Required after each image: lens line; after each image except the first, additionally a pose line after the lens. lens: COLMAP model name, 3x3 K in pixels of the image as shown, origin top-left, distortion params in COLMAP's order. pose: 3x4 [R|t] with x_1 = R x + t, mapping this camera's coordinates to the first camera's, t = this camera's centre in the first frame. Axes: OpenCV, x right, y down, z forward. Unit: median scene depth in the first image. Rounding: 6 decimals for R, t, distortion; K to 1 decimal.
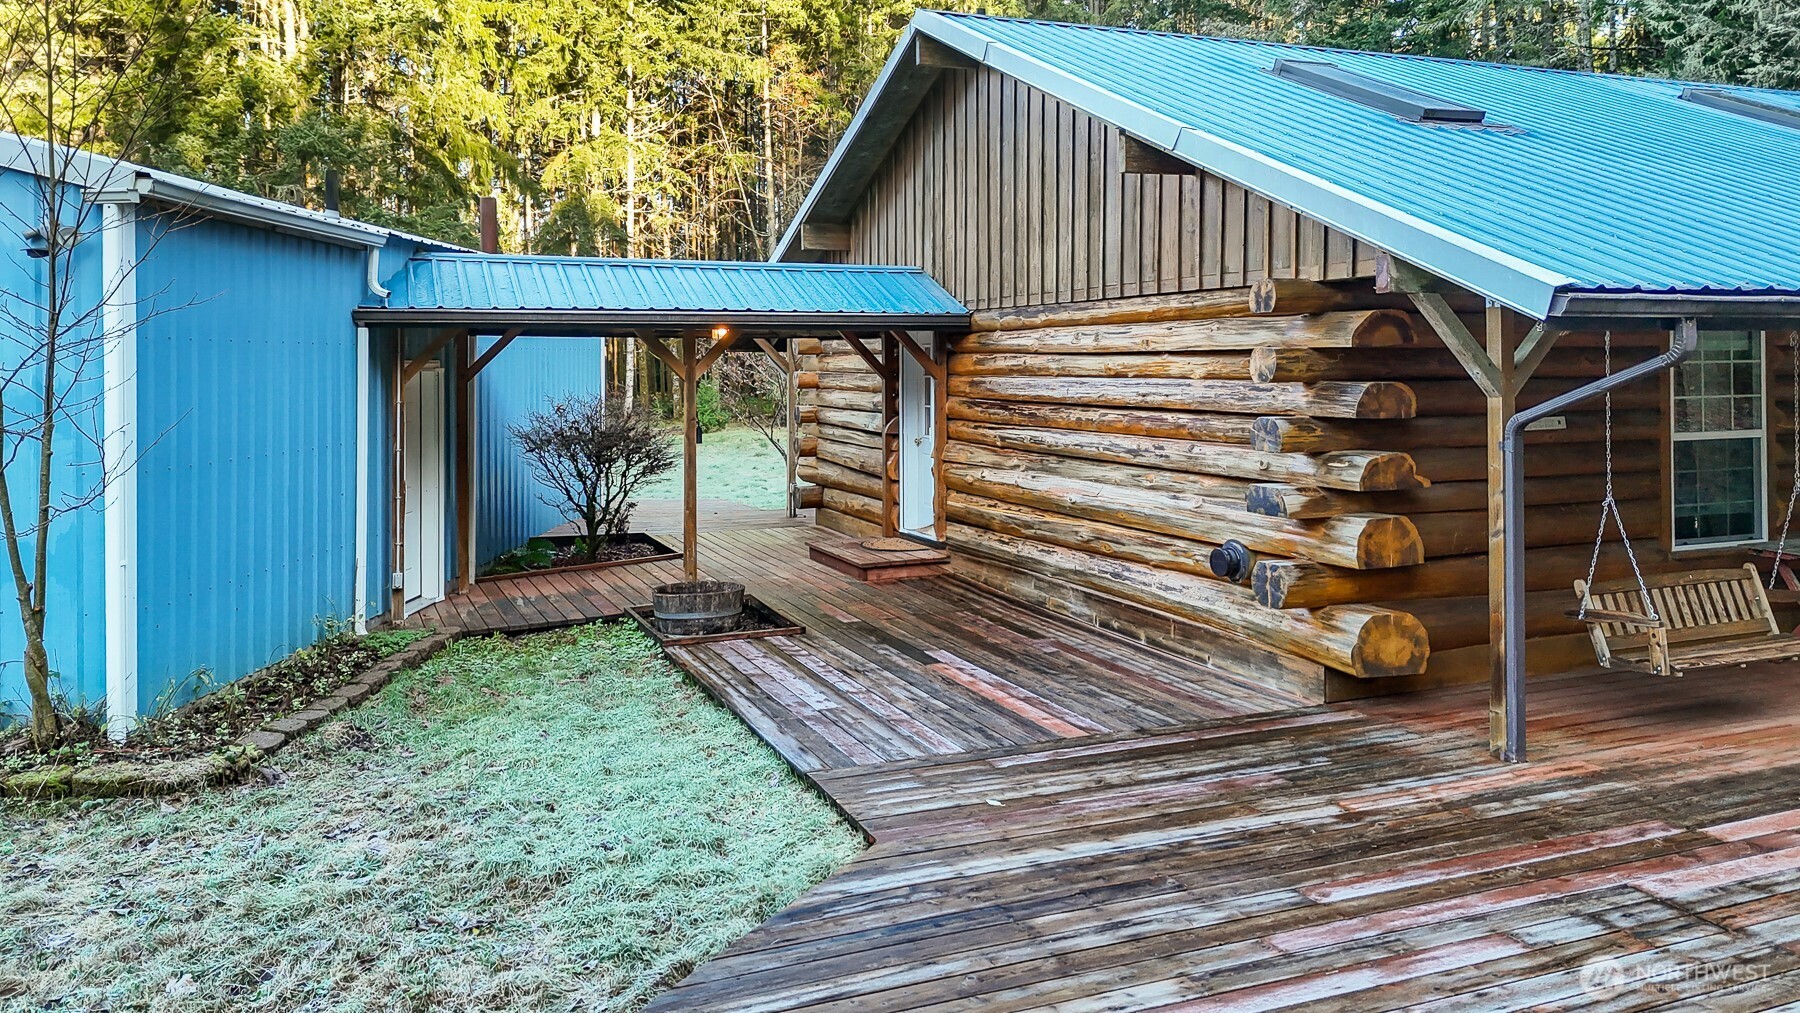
lens RADIAL K [[1344.2, 0, 900.5], [0, 1344.2, 360.1], [0, 0, 1]] dist [0.067030, -0.067317]
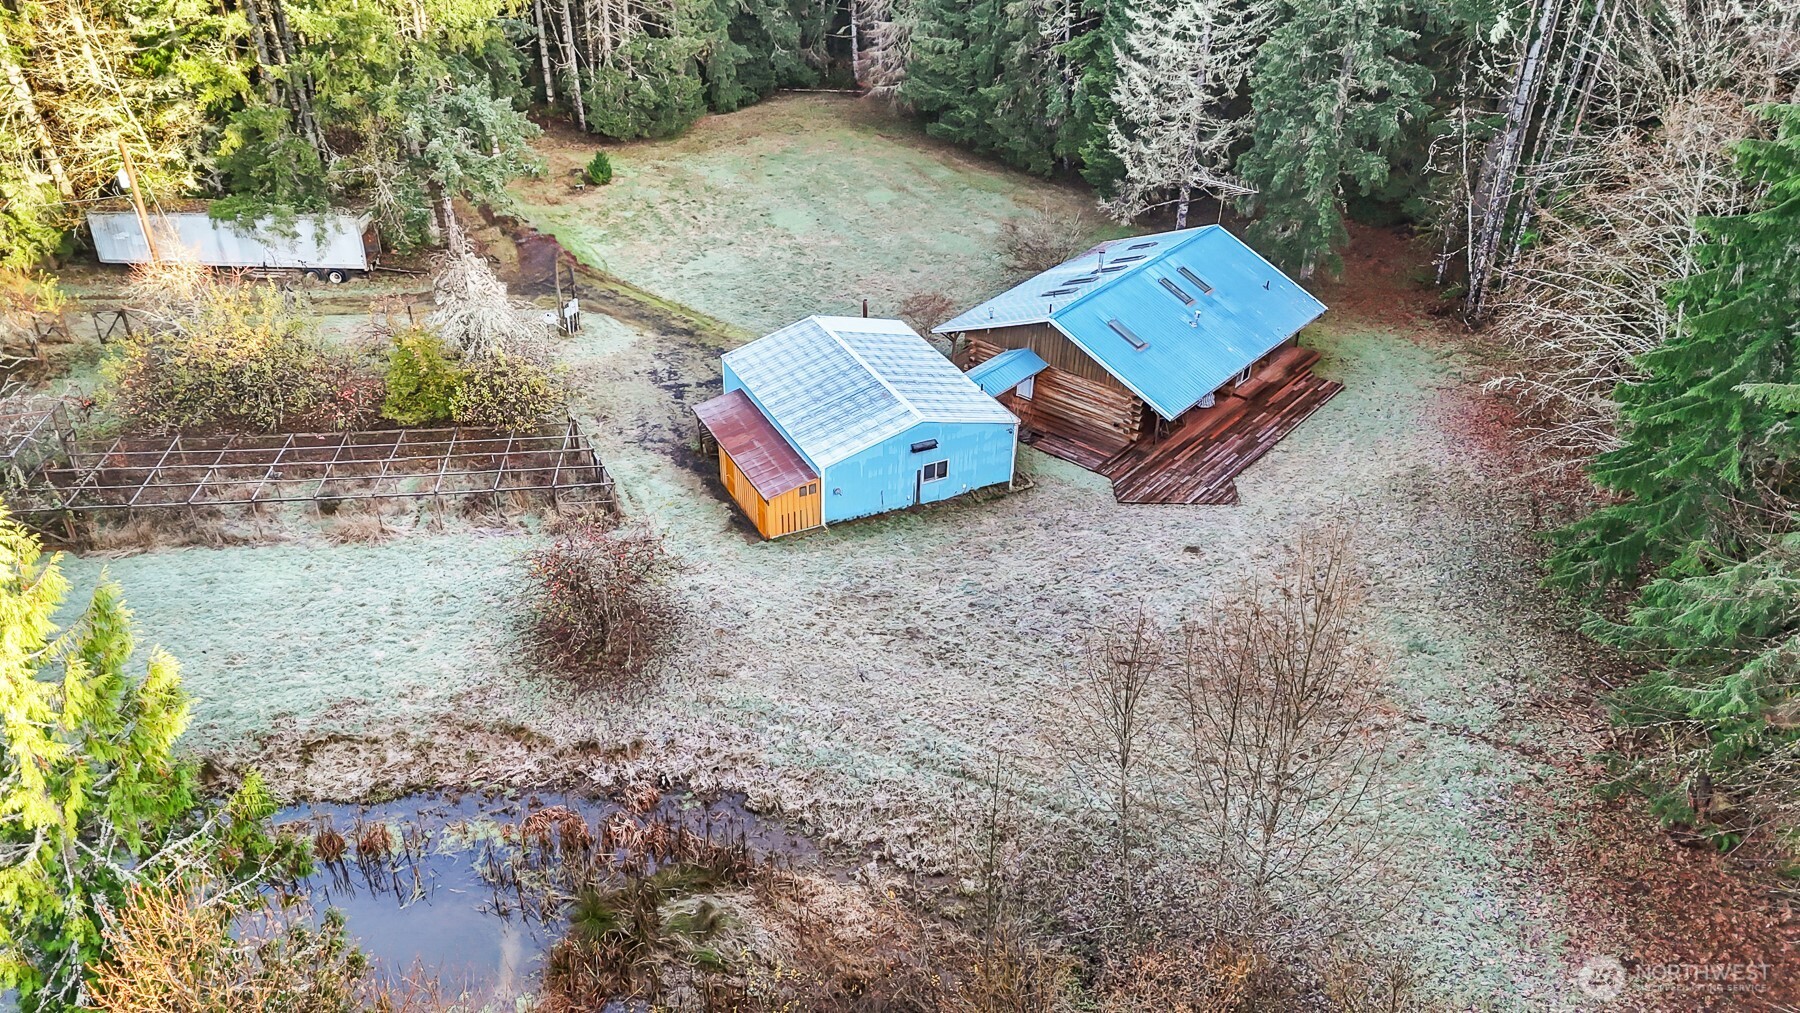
lens RADIAL K [[1307.9, 0, 900.0], [0, 1307.9, 506.5], [0, 0, 1]] dist [0.065963, -0.059458]
pose [[0.880915, -0.236063, 0.410199, -3.724680], [-0.024104, 0.843222, 0.537025, -3.190920], [-0.472661, -0.482960, 0.737117, -3.807033]]
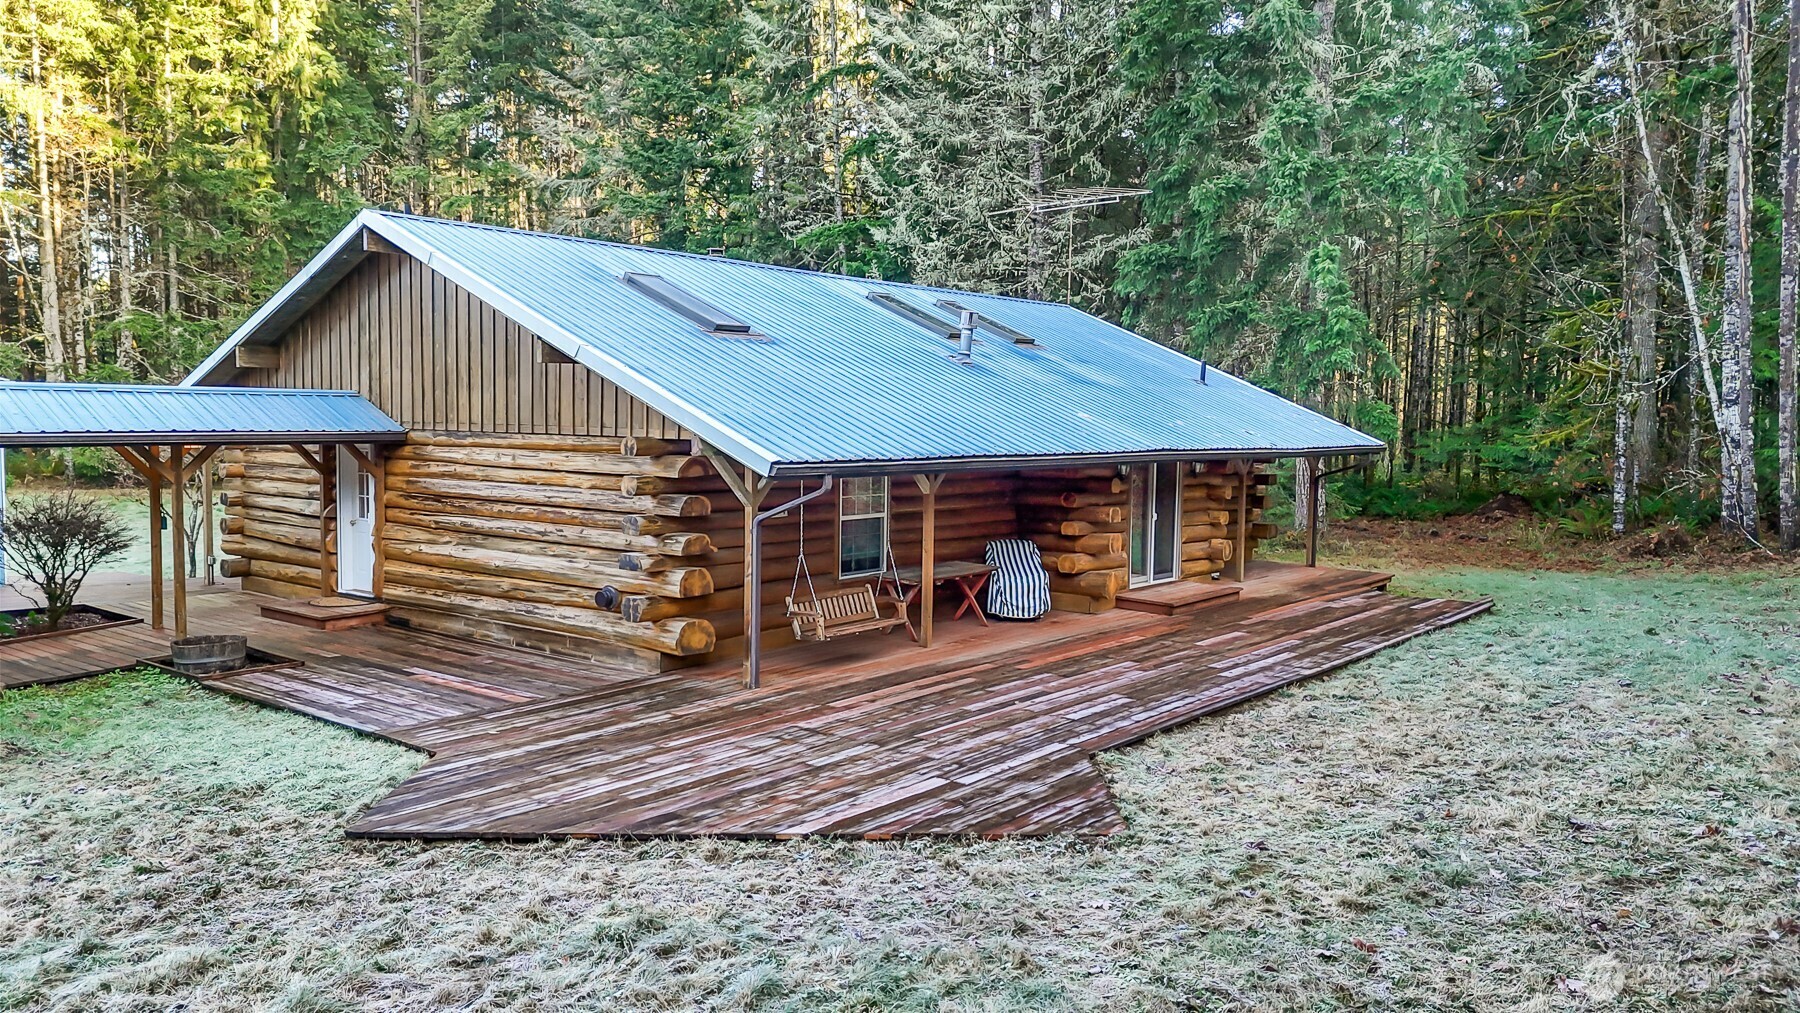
lens RADIAL K [[1307.9, 0, 900.0], [0, 1307.9, 506.5], [0, 0, 1]] dist [0.065963, -0.059458]
pose [[0.875797, -0.017770, 0.482352, -0.222370], [-0.017718, 0.997465, 0.068918, -0.084374], [-0.482354, -0.068904, 0.873262, -0.597577]]
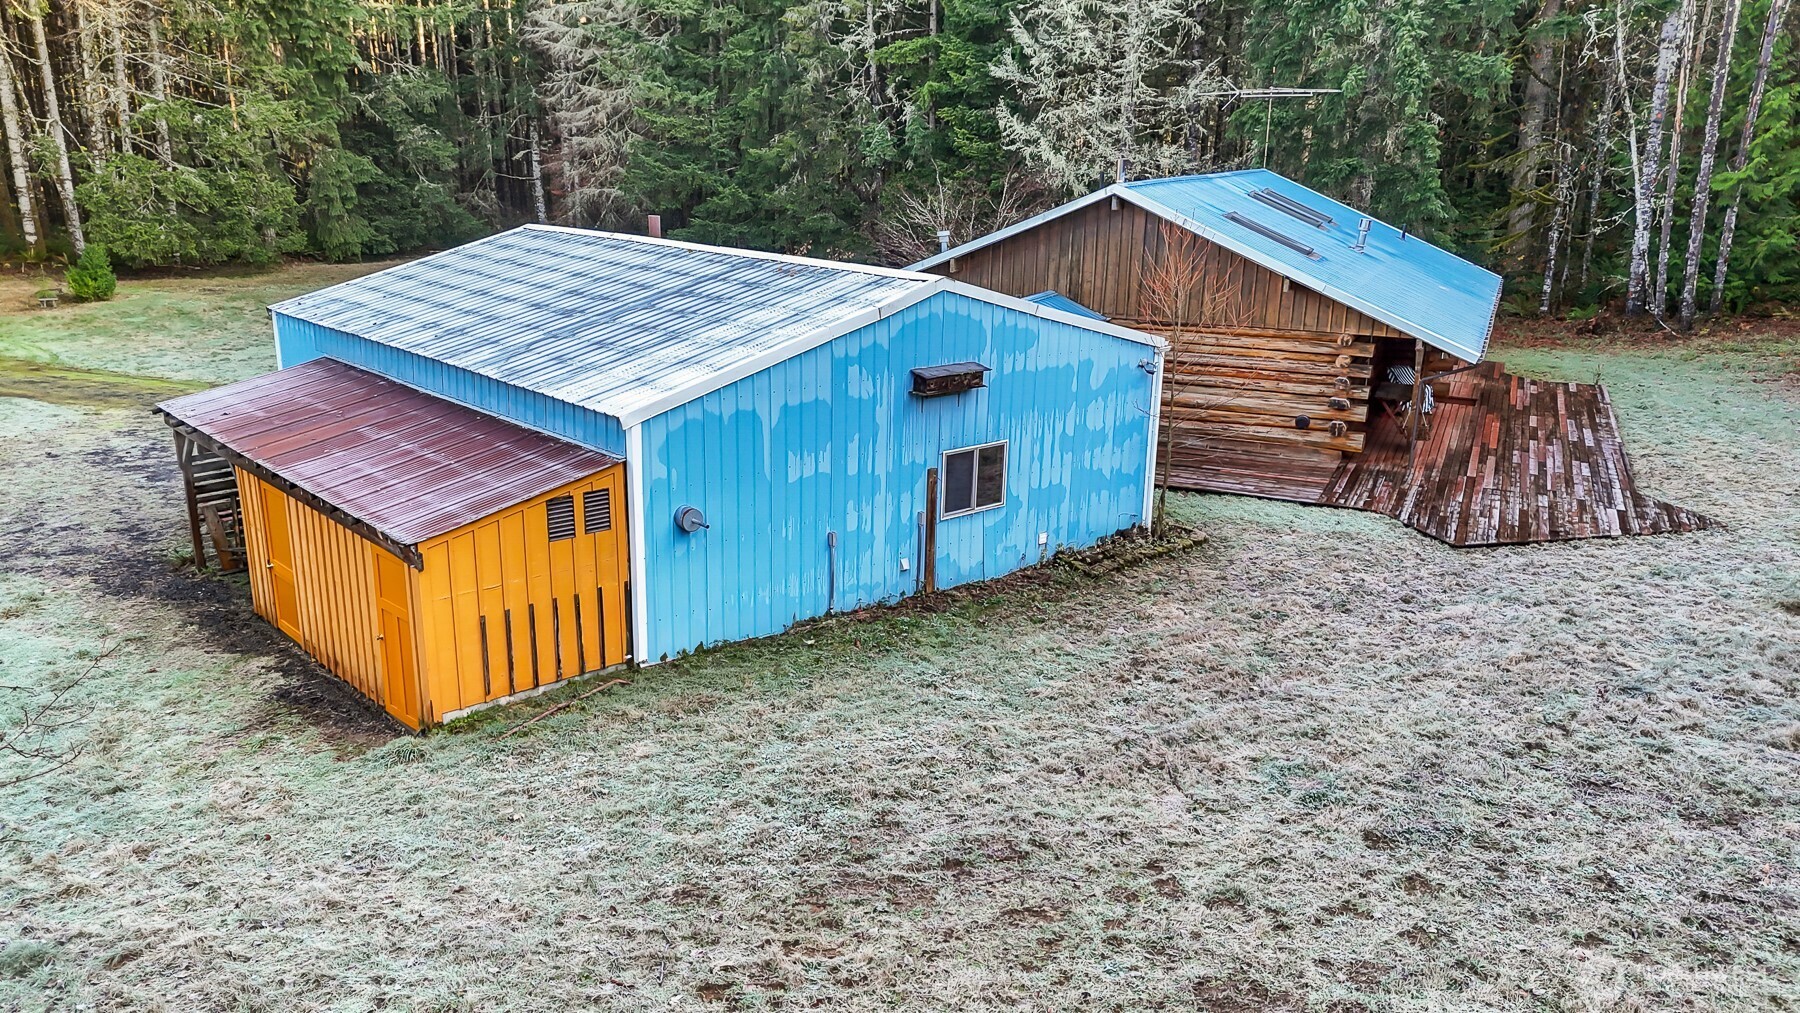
lens RADIAL K [[1307.9, 0, 900.0], [0, 1307.9, 506.5], [0, 0, 1]] dist [0.065963, -0.059458]
pose [[0.729508, -0.168840, 0.662805, -2.370361], [-0.021380, 0.962951, 0.268829, -0.436981], [-0.683638, -0.210284, 0.698870, -0.482867]]
